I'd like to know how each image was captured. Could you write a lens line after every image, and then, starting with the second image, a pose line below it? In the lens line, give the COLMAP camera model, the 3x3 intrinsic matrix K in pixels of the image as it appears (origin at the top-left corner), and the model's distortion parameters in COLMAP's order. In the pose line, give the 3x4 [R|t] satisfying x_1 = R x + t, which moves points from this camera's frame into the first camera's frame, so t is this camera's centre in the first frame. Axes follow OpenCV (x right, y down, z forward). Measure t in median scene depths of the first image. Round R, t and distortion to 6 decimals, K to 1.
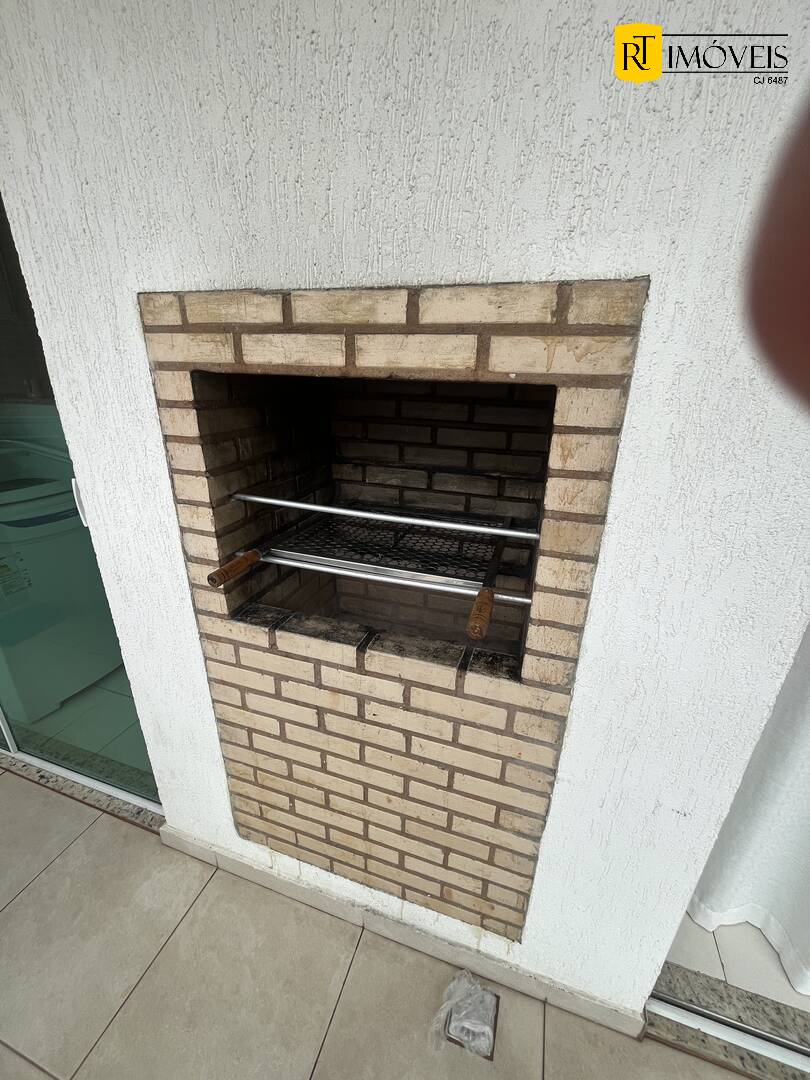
lens RADIAL K [[432.9, 0, 405.3], [0, 432.9, 540.4], [0, 0, 1]] dist [-0.003037, -0.000307]
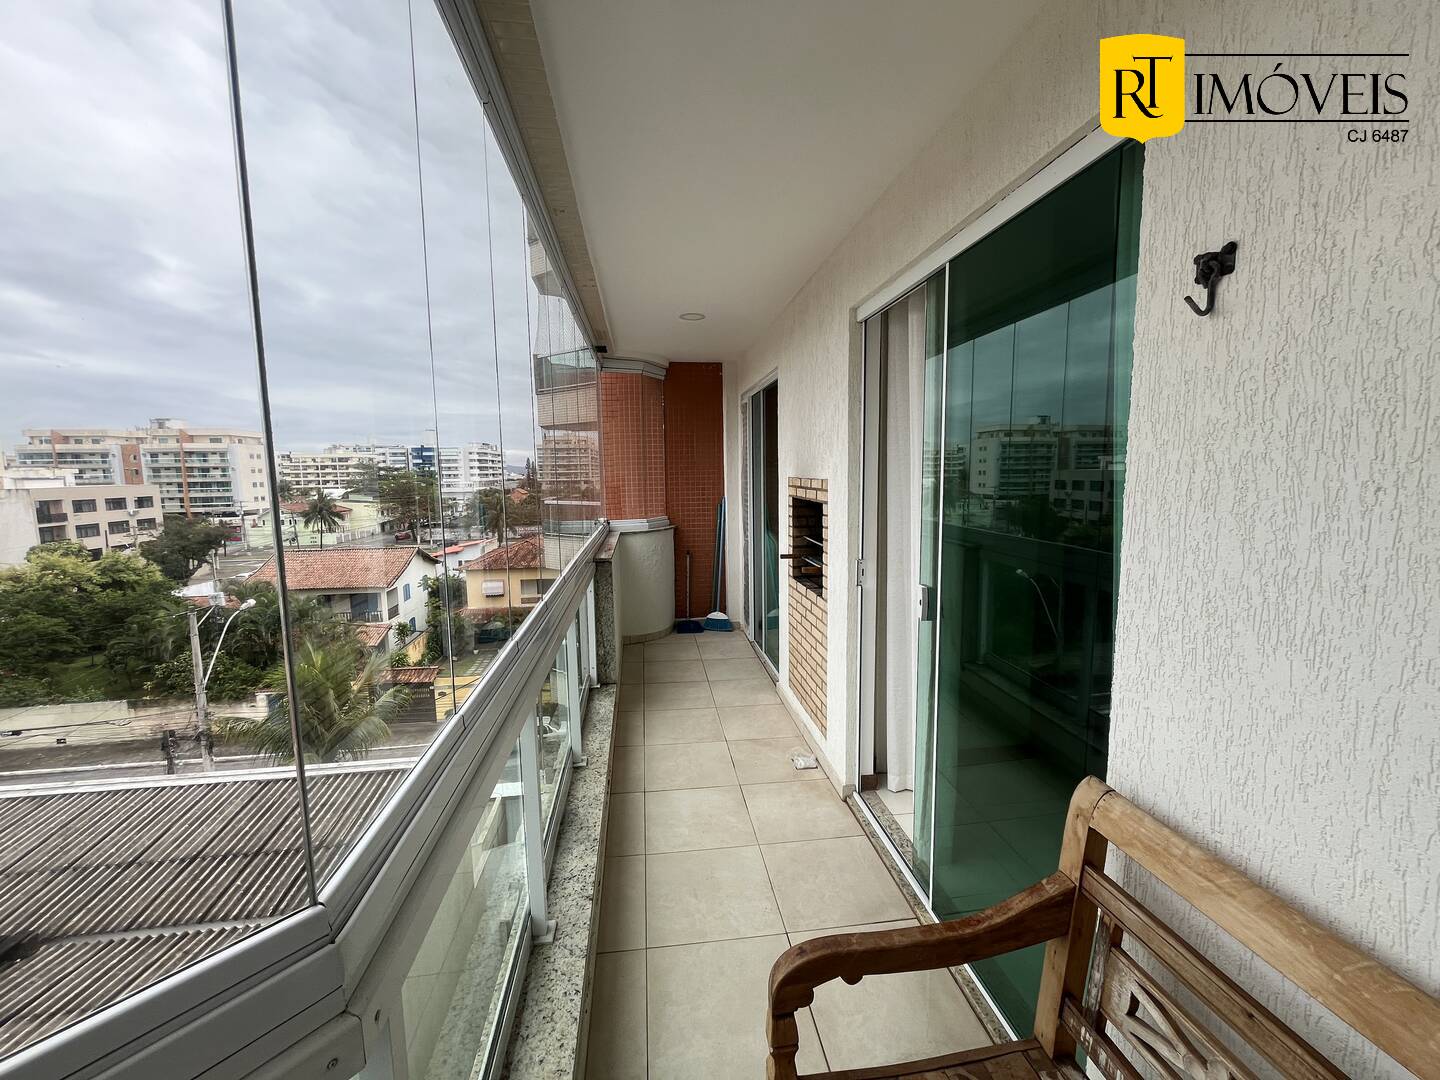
lens RADIAL K [[577.2, 0, 724.9], [0, 577.2, 538.5], [0, 0, 1]] dist [-0.003037, -0.000307]
pose [[0.439254, 0.076839, -0.895071, 3.585372], [-0.306181, 0.949488, -0.068747, 0.426900], [0.844576, 0.304251, 0.440593, -1.462902]]
